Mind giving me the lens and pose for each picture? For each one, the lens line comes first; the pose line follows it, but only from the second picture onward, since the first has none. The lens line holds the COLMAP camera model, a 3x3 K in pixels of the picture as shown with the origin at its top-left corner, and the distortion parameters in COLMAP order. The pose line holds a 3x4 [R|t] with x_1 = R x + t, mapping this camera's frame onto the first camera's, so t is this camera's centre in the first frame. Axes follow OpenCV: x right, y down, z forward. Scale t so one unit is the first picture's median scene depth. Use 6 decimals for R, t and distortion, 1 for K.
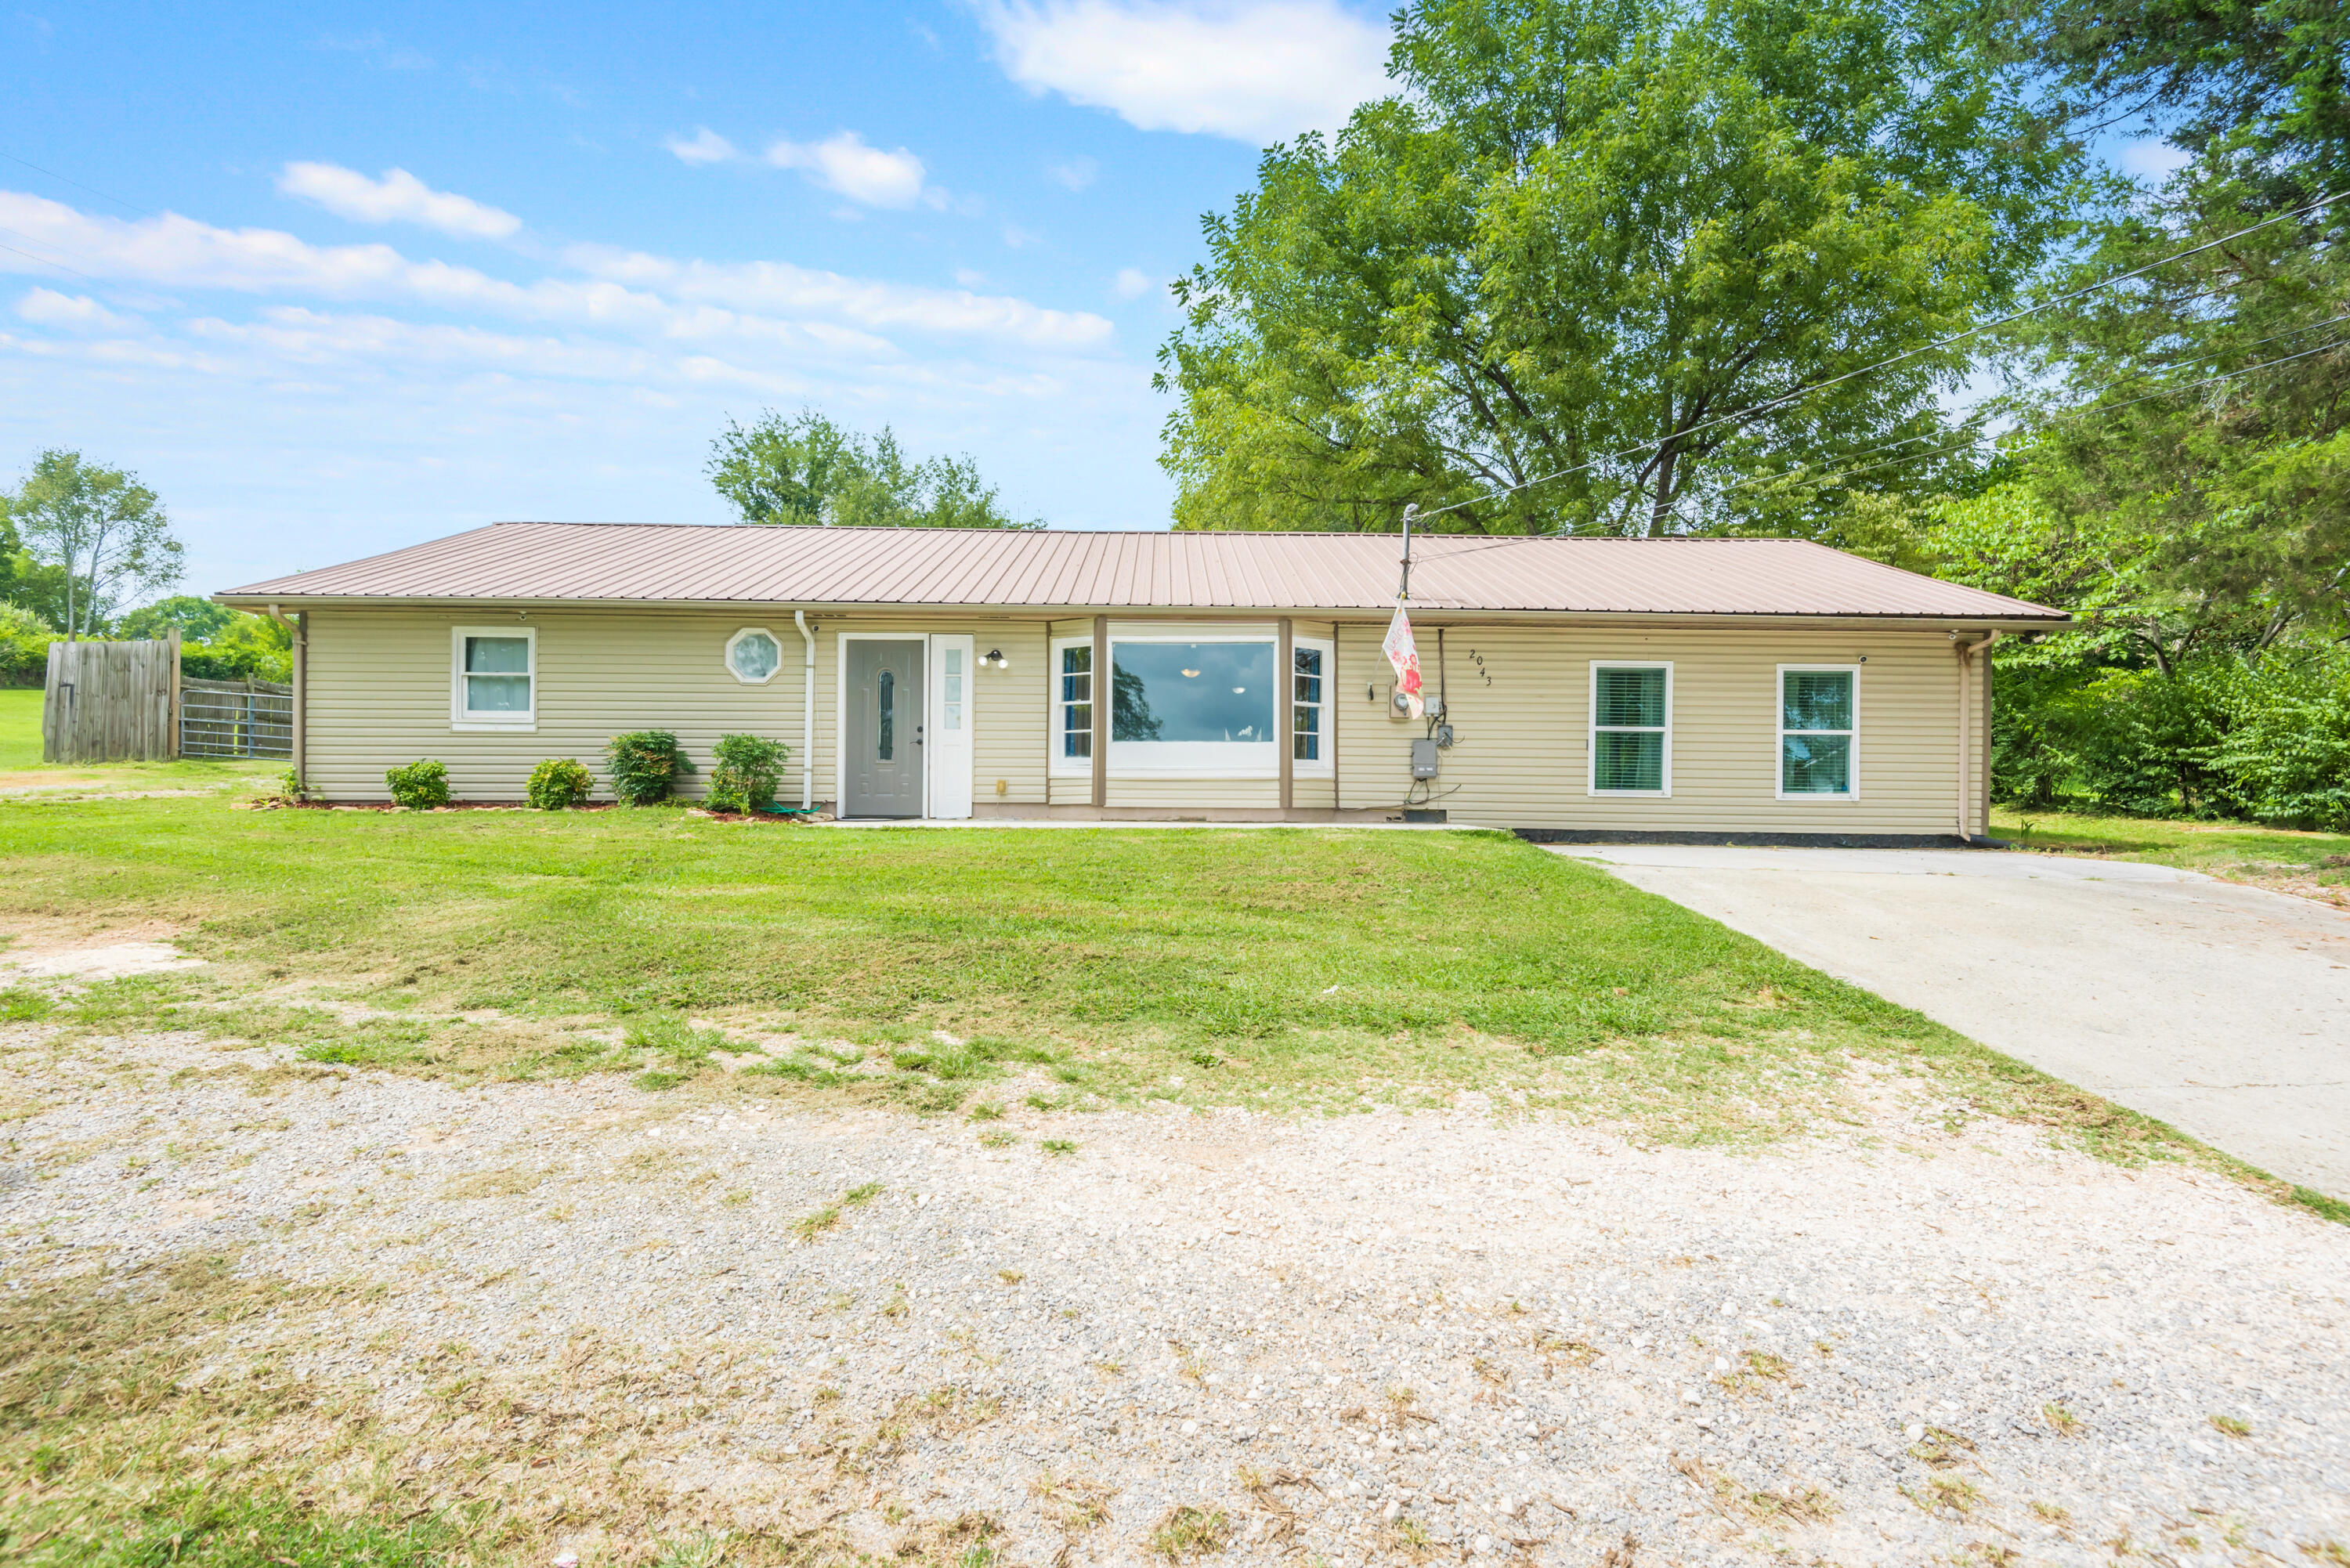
lens RADIAL K [[1126.1, 0, 1177.8], [0, 1126.1, 780.7], [0, 0, 1]] dist [-0.003635, -0.004005]
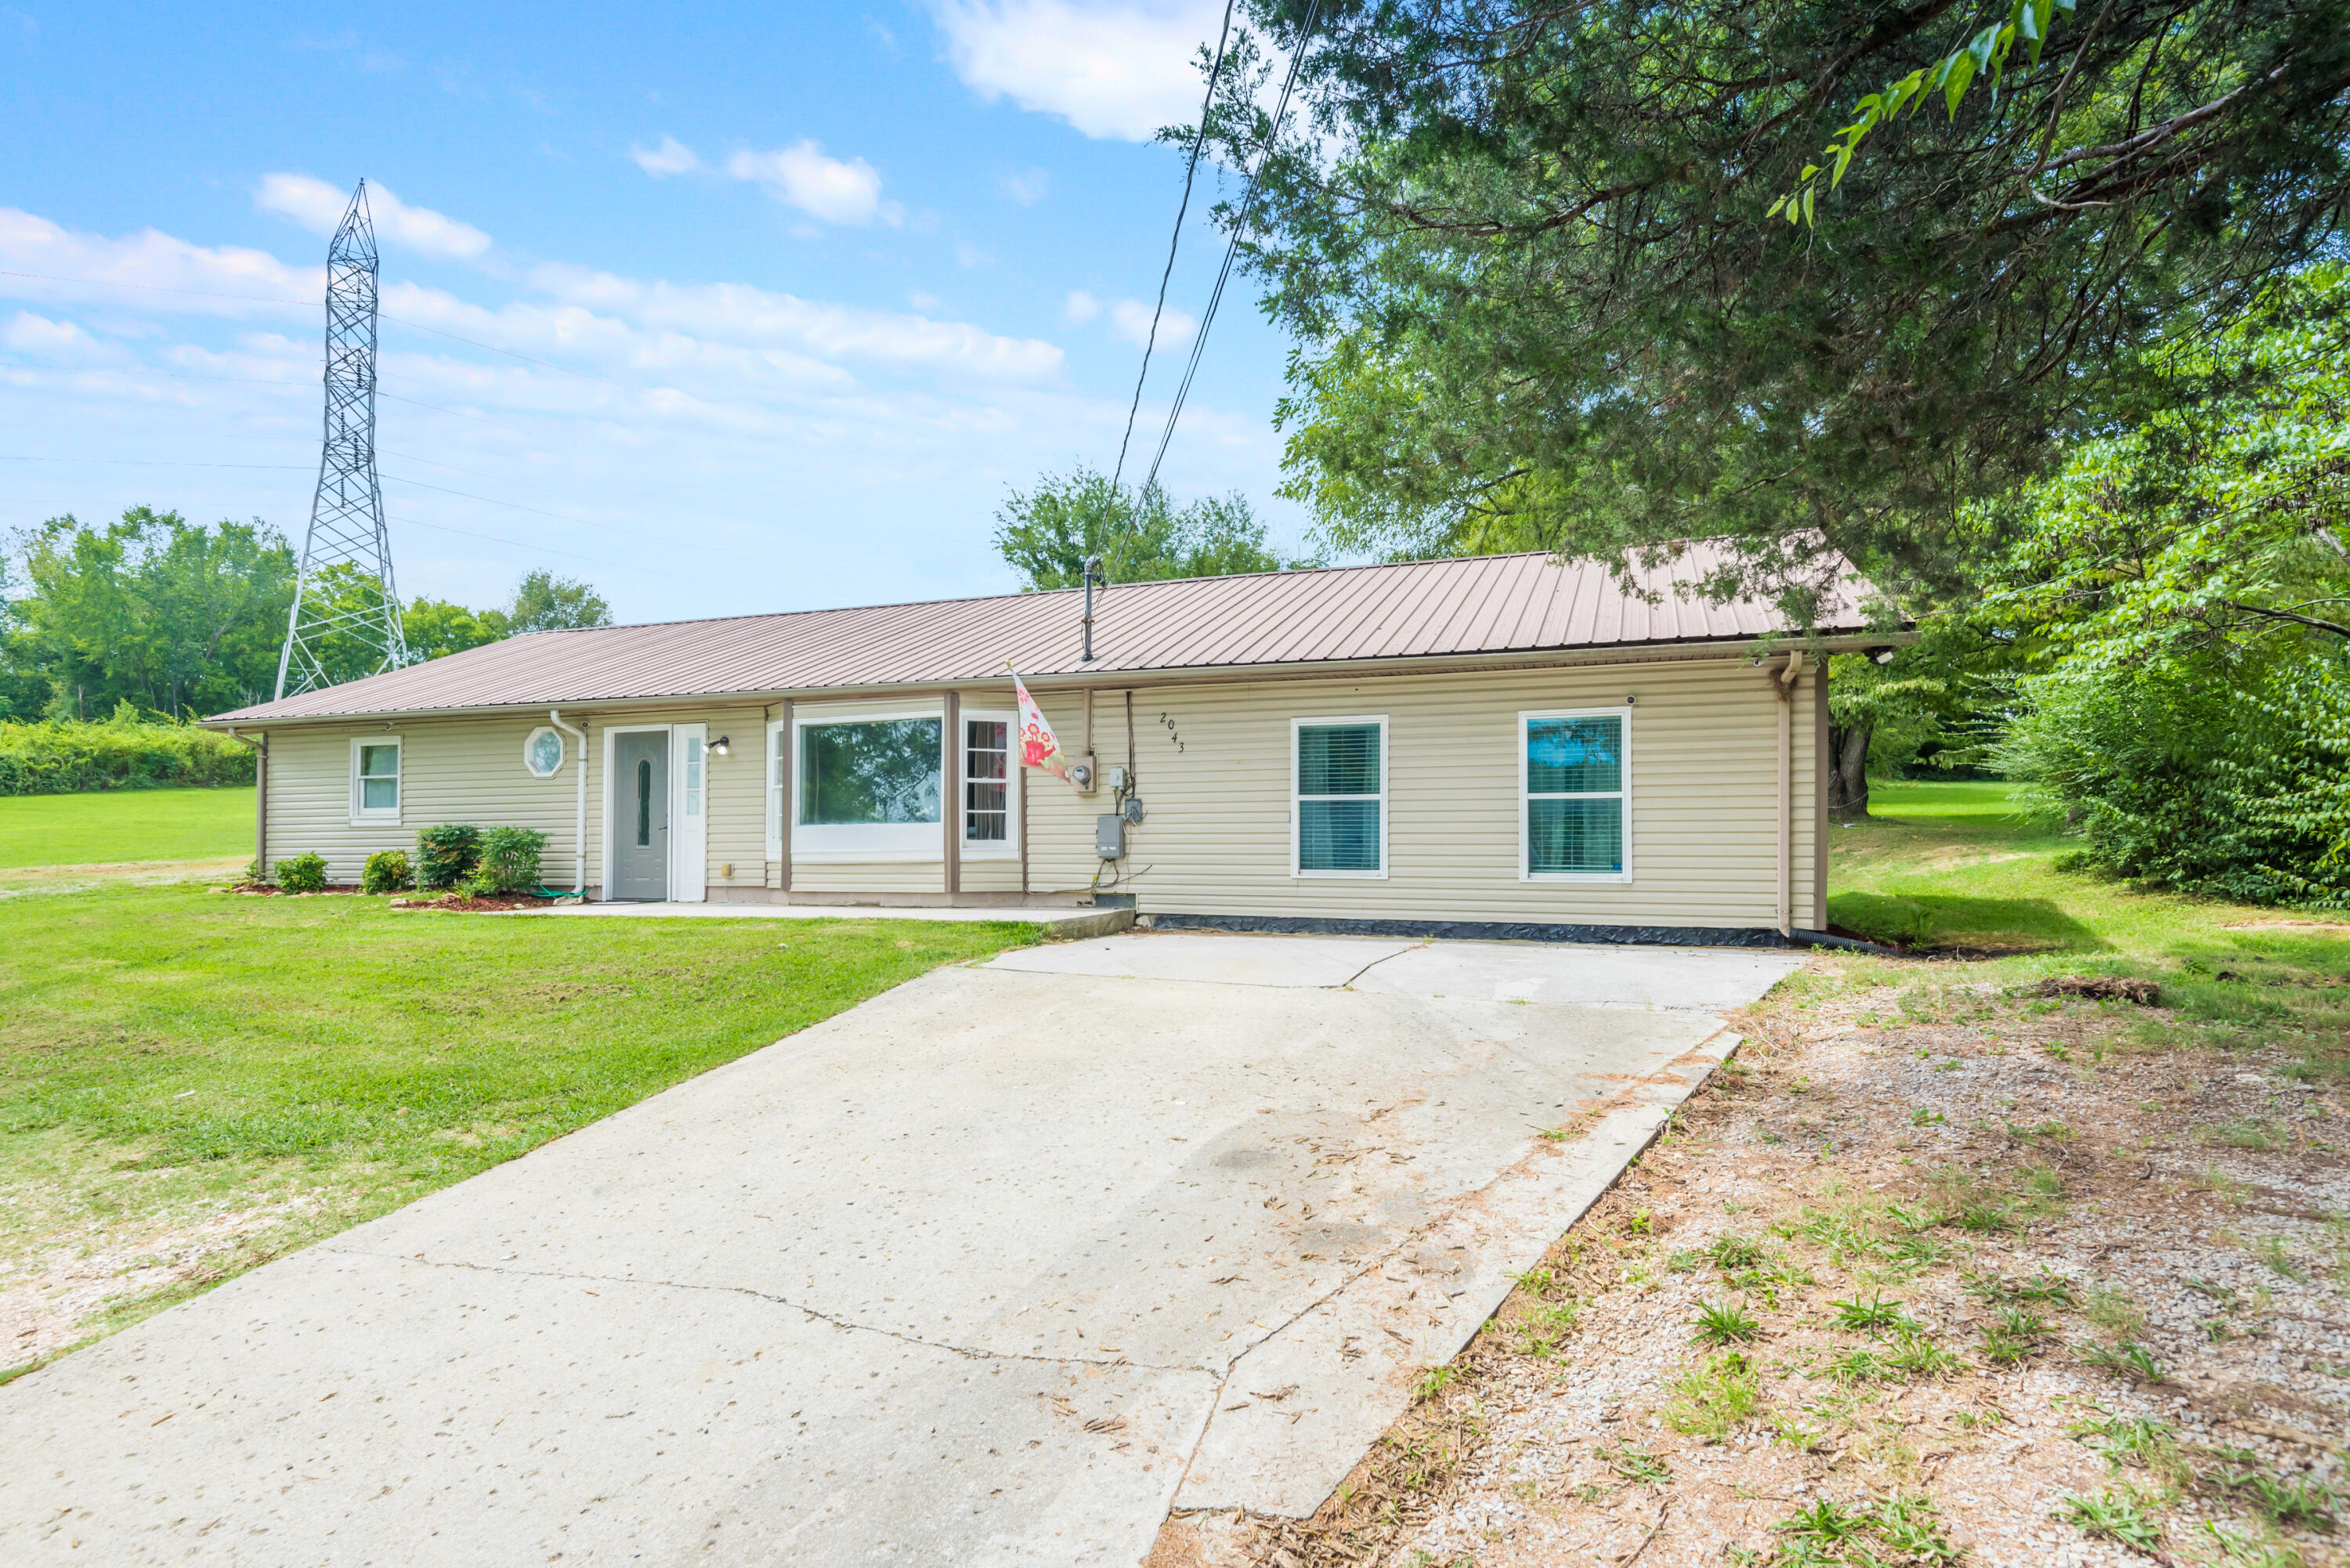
lens RADIAL K [[1234.9, 0, 1164.6], [0, 1234.9, 800.2], [0, 0, 1]] dist [-0.007613, -0.001753]
pose [[0.934715, -0.025663, -0.354471, 0.609207], [0.015650, 0.999394, -0.031086, -0.017491], [0.355054, 0.023510, 0.934550, 0.093467]]
